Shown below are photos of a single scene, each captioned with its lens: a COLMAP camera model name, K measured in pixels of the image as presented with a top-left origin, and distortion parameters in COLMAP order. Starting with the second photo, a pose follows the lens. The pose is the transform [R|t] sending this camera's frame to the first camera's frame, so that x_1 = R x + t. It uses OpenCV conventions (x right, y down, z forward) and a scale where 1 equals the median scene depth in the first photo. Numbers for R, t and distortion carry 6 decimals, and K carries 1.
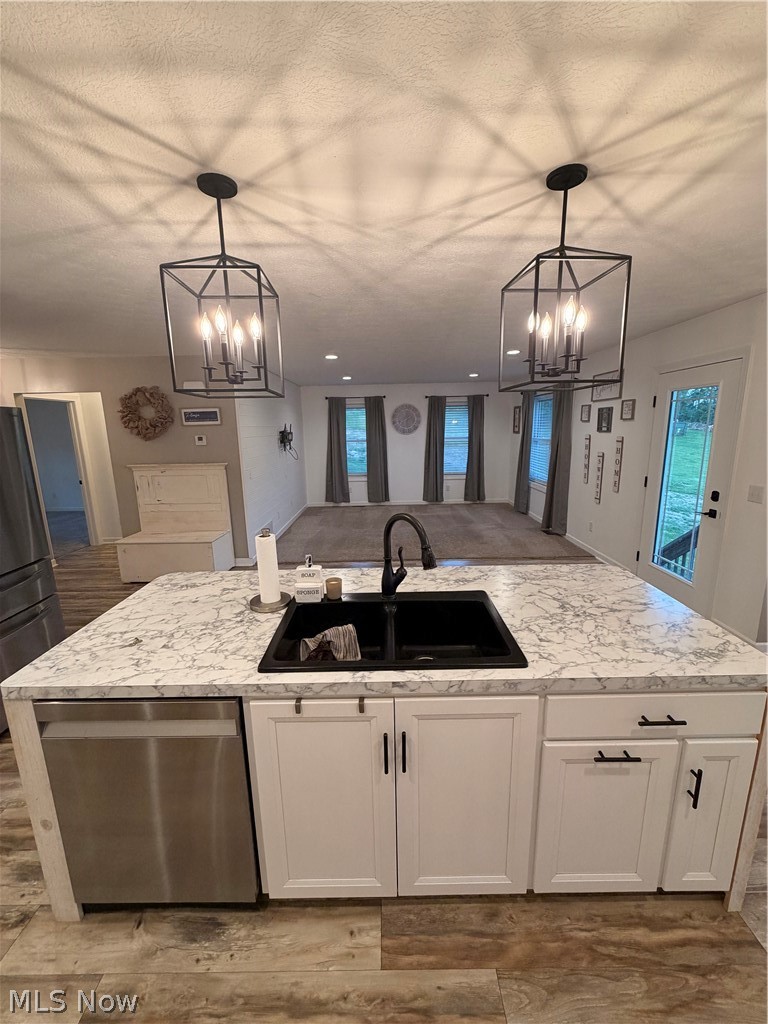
lens RADIAL K [[407.8, 0, 382.2], [0, 407.8, 511.3], [0, 0, 1]] dist [0.000068, 0.000426]
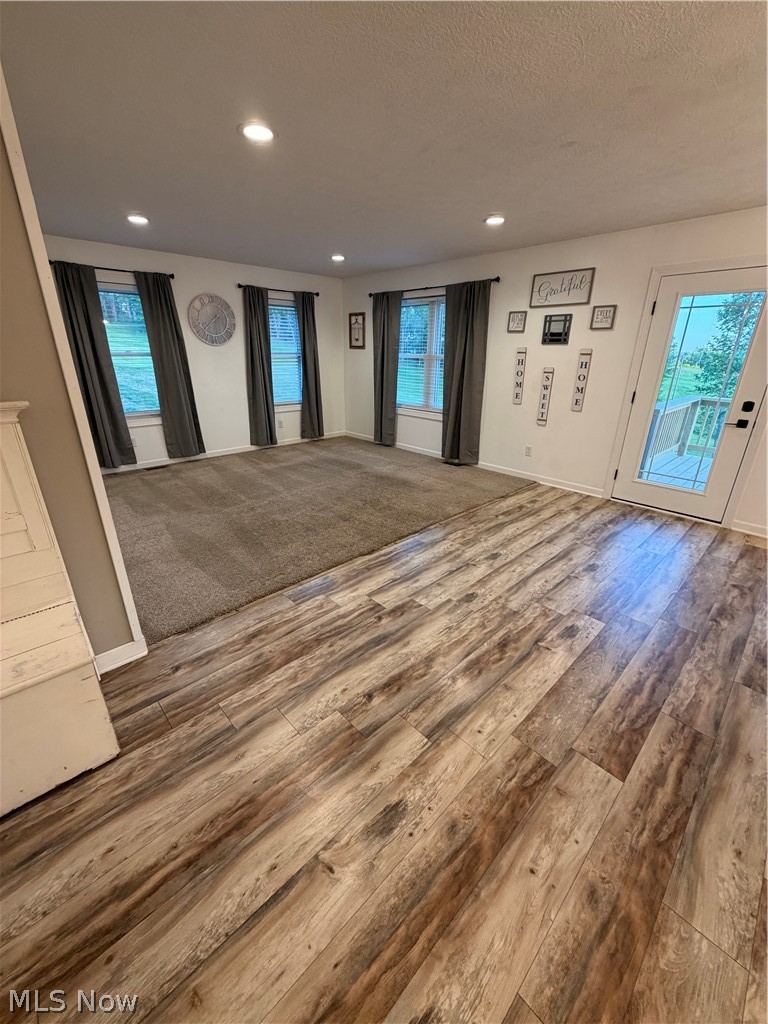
lens RADIAL K [[407.8, 0, 388.6], [0, 407.8, 512.2], [0, 0, 1]] dist [0.000068, 0.000426]
pose [[0.724638, -0.229571, 0.649767, -0.228023], [0.114217, 0.969850, 0.215282, -0.040720], [-0.679599, -0.081787, 0.729011, 0.327396]]
